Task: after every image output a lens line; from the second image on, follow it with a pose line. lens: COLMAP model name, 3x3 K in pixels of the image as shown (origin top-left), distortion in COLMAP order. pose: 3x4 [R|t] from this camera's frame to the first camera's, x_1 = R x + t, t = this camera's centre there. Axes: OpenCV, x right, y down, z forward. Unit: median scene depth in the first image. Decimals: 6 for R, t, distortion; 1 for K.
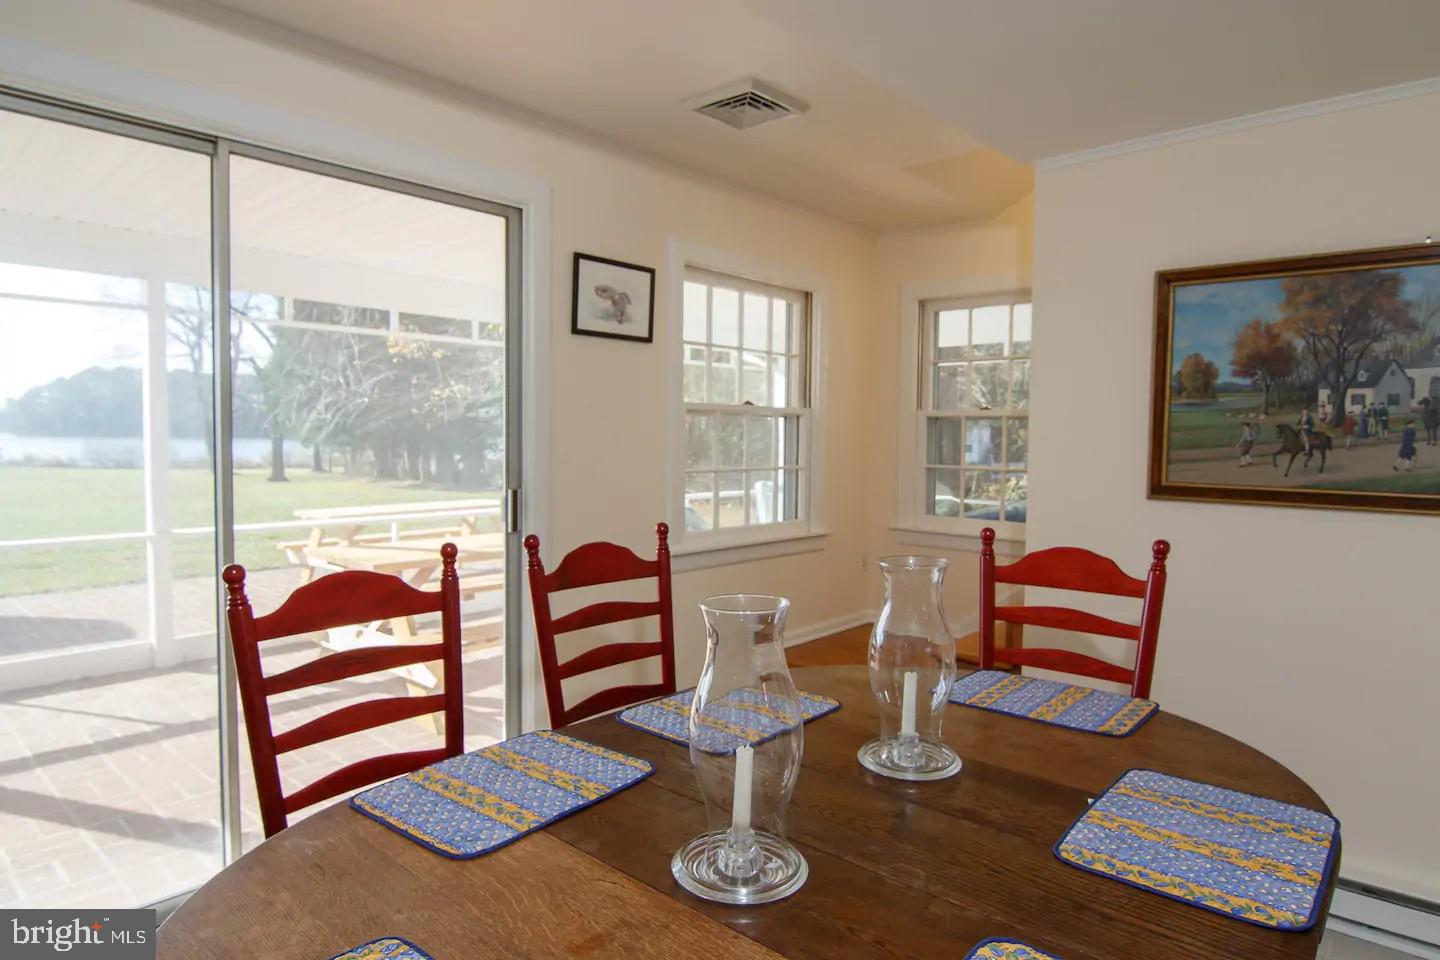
lens RADIAL K [[832.5, 0, 719.9], [0, 832.5, 478.0], [0, 0, 1]] dist [0.000258, -0.000553]
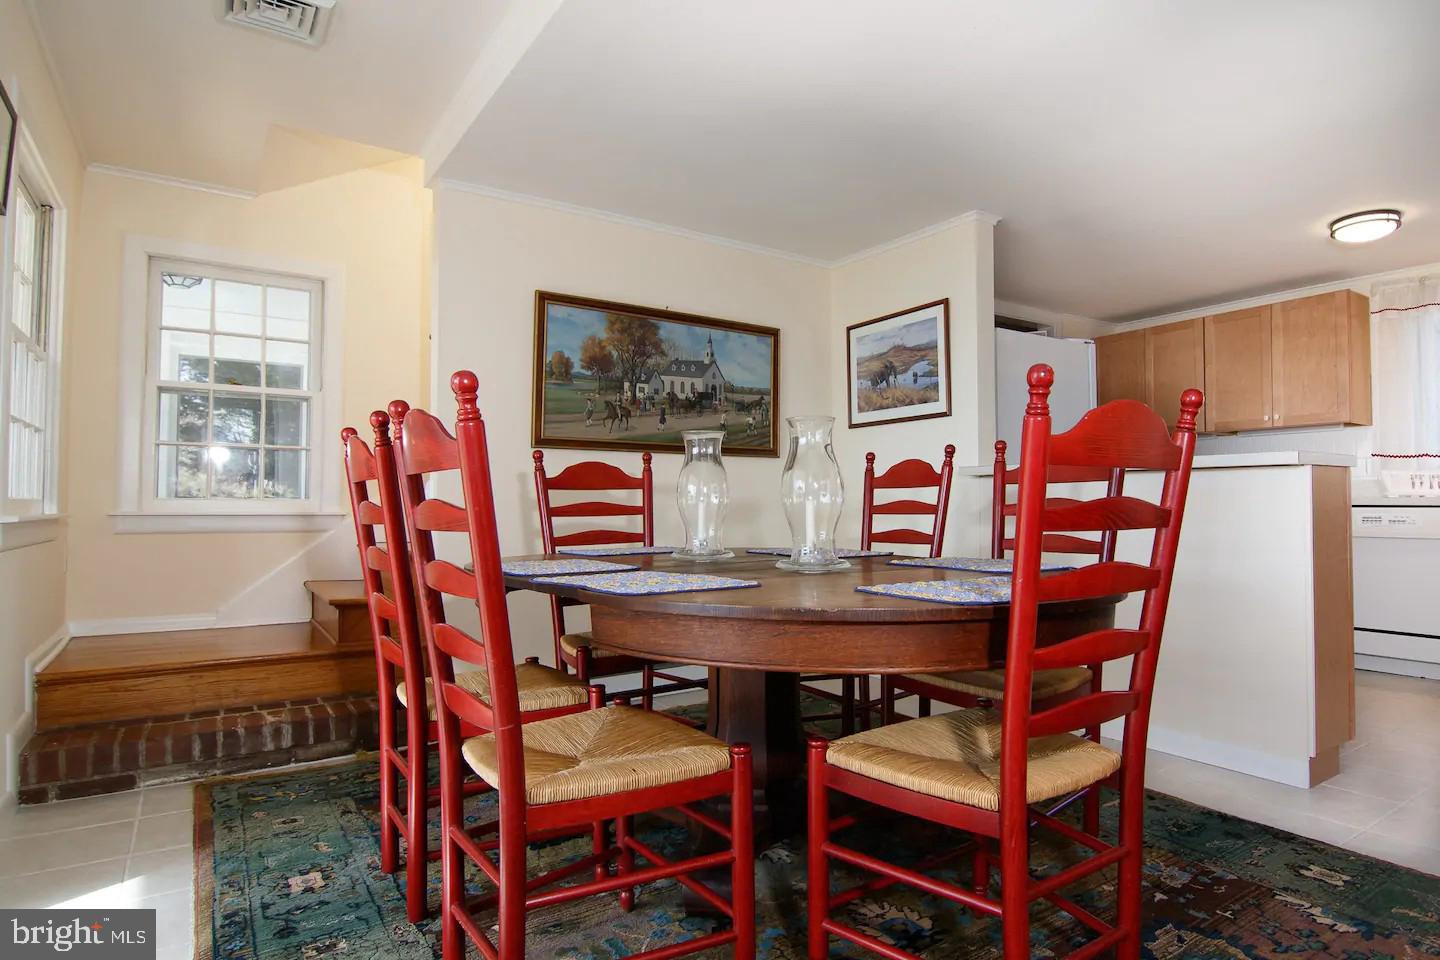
lens RADIAL K [[832.5, 0, 720.6], [0, 832.5, 483.5], [0, 0, 1]] dist [0.000258, -0.000553]
pose [[0.273940, 0.022451, 0.961485, -0.844391], [0.040647, 0.998564, -0.034898, 0.165094], [-0.960888, 0.048641, 0.272634, 0.348875]]
